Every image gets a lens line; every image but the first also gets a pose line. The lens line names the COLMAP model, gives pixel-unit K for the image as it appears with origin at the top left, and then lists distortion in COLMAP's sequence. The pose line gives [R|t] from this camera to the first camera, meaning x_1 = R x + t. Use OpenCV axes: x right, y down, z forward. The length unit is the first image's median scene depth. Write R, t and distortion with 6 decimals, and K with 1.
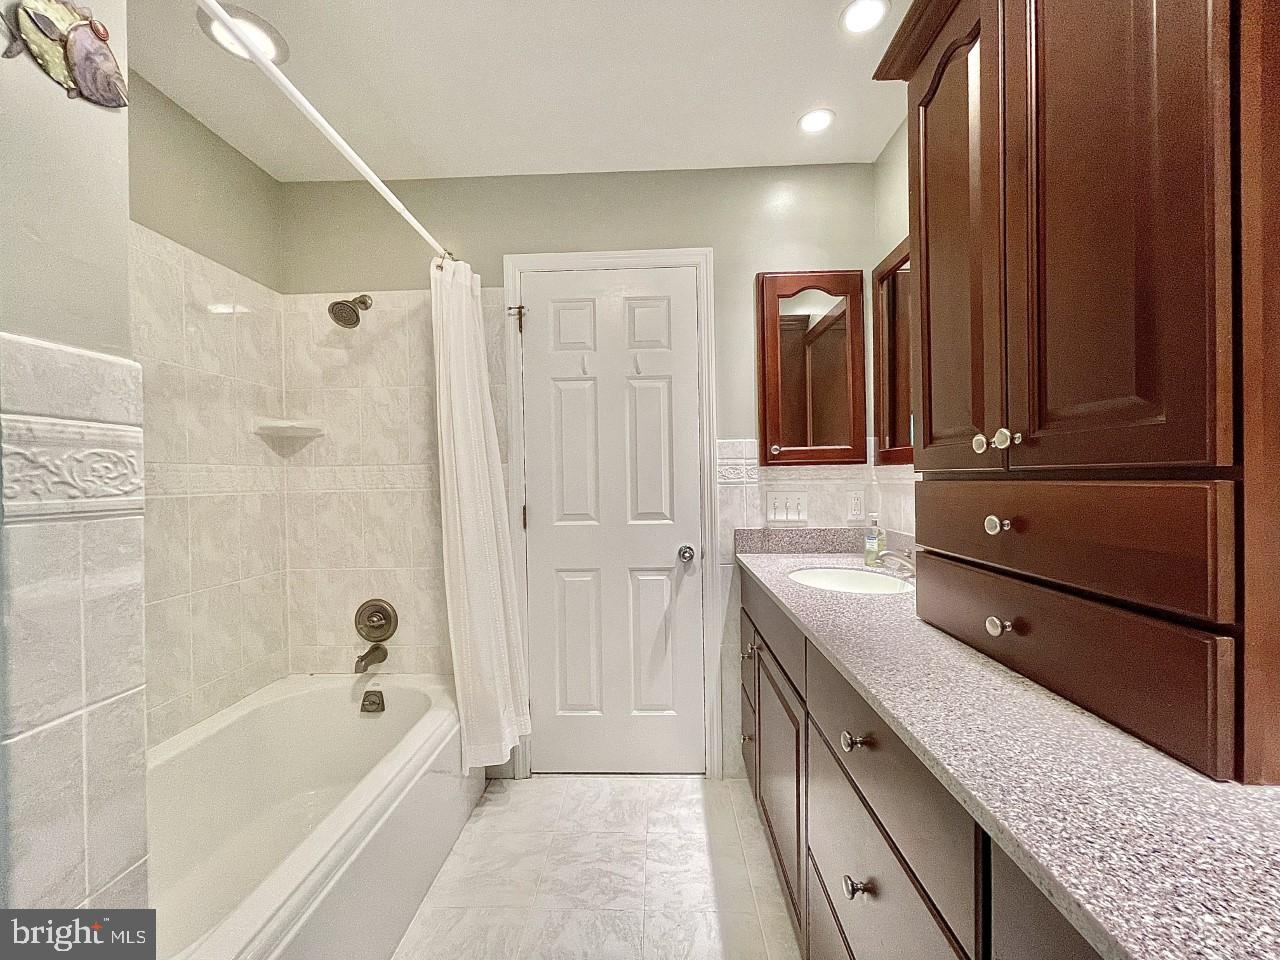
lens RADIAL K [[519.0, 0, 636.2], [0, 519.0, 481.7], [0, 0, 1]] dist [-0.001885, -0.000264]
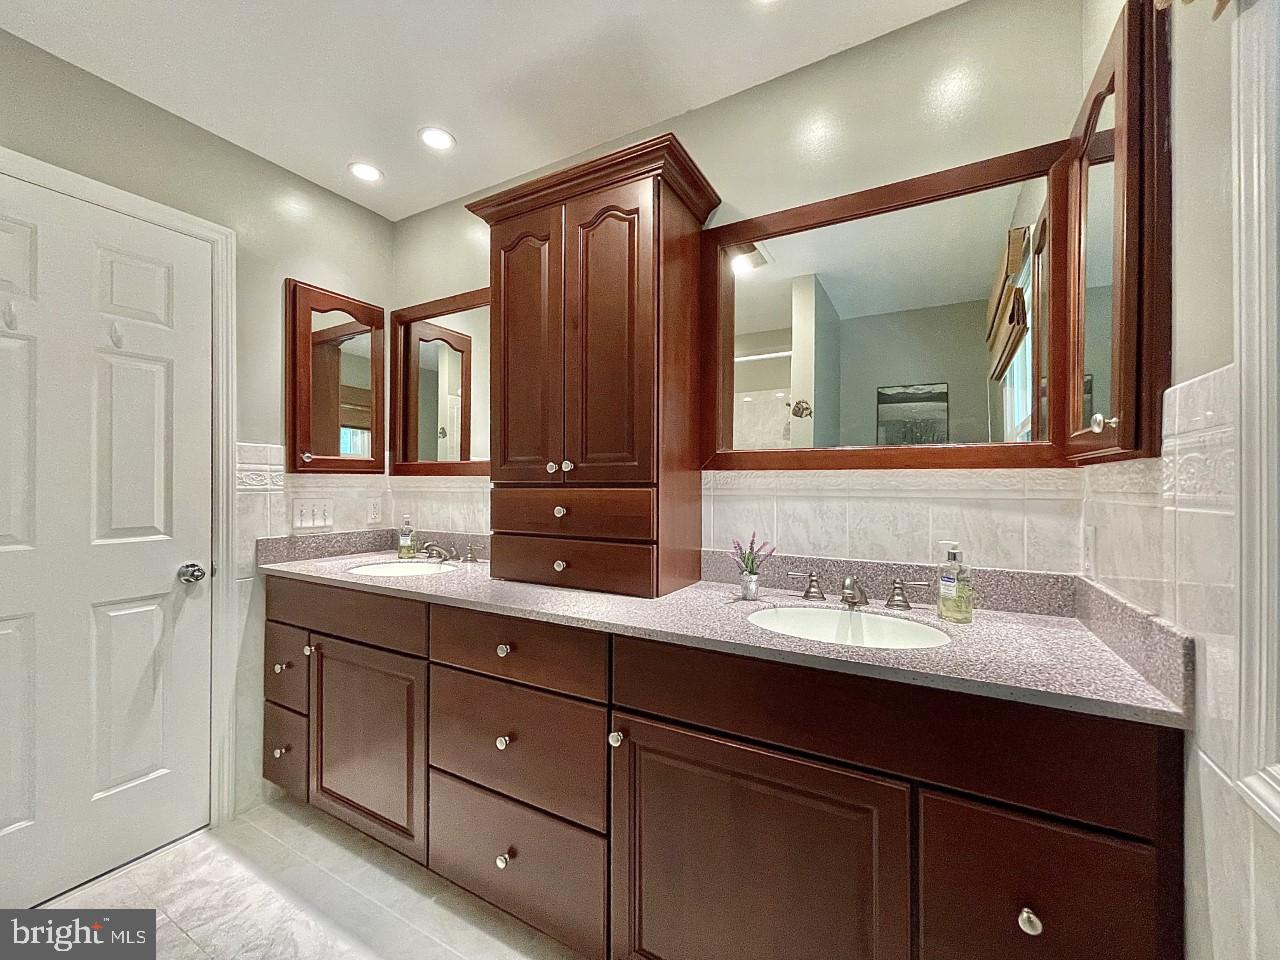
lens RADIAL K [[519.0, 0, 640.9], [0, 519.0, 483.6], [0, 0, 1]] dist [-0.001885, -0.000264]
pose [[0.448297, 0.016101, 0.893739, -0.337541], [-0.001746, 0.999852, -0.017137, 0.005584], [-0.893883, 0.006122, 0.448259, -0.039851]]
